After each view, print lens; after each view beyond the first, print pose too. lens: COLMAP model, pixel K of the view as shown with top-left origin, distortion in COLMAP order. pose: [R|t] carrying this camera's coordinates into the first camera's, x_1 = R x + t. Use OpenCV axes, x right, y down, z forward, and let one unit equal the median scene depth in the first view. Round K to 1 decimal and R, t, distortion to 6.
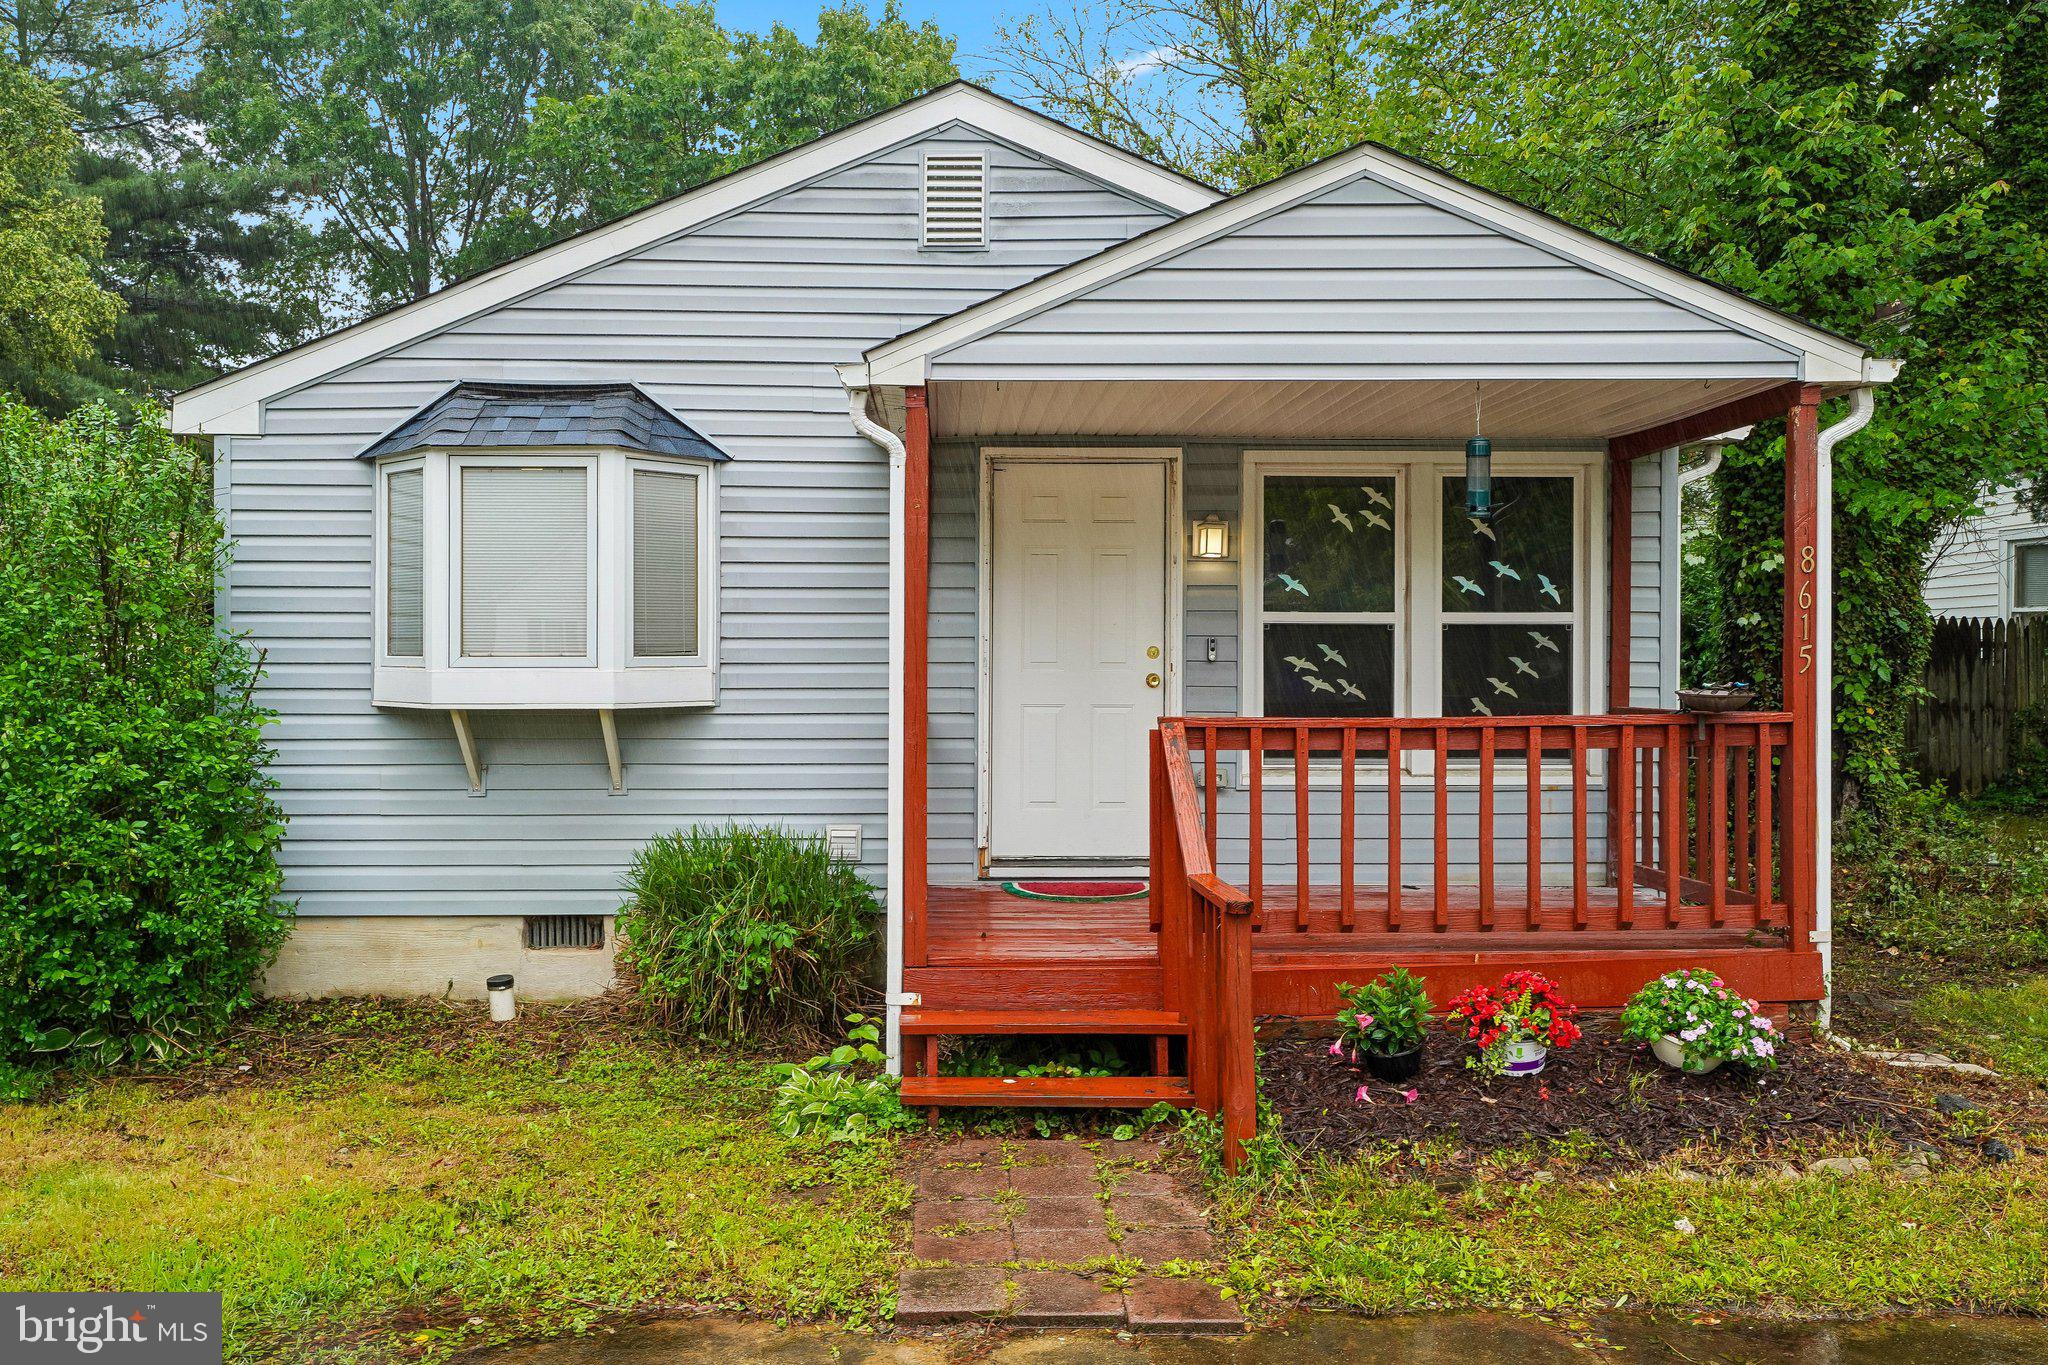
lens RADIAL K [[1652.1, 0, 1020.8], [0, 1652.1, 717.6], [0, 0, 1]] dist [0.021037, -0.001947]
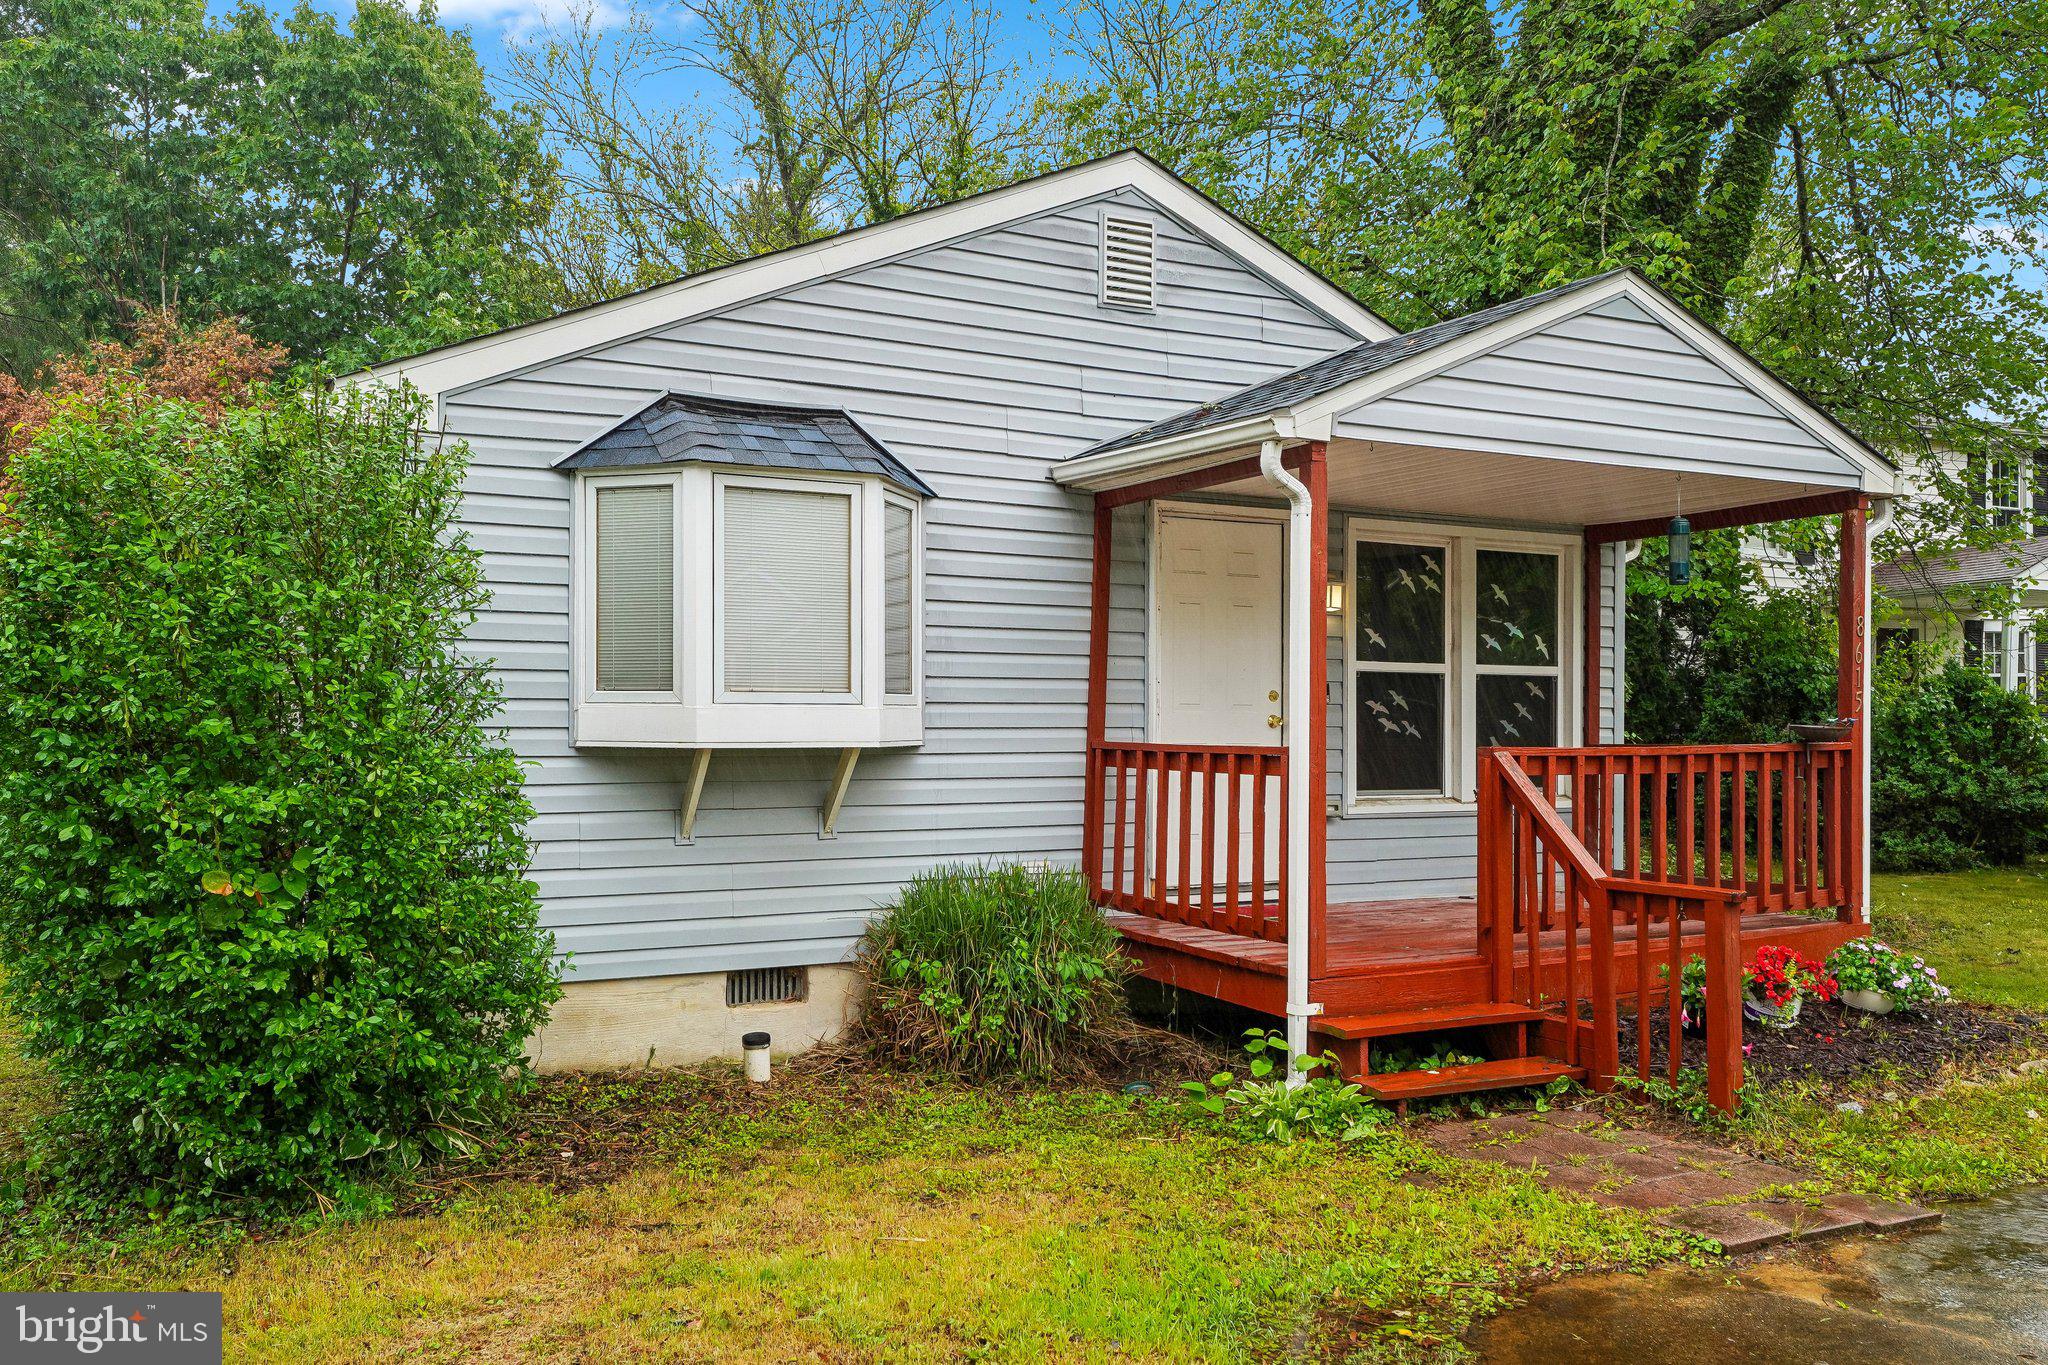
lens RADIAL K [[1604.9, 0, 1070.4], [0, 1604.9, 789.3], [0, 0, 1]] dist [0.020374, -0.003402]
pose [[0.895685, -0.016309, 0.444389, -0.534346], [0.014044, 0.999866, 0.008388, 0.012286], [-0.444466, -0.001272, 0.895795, 0.103934]]
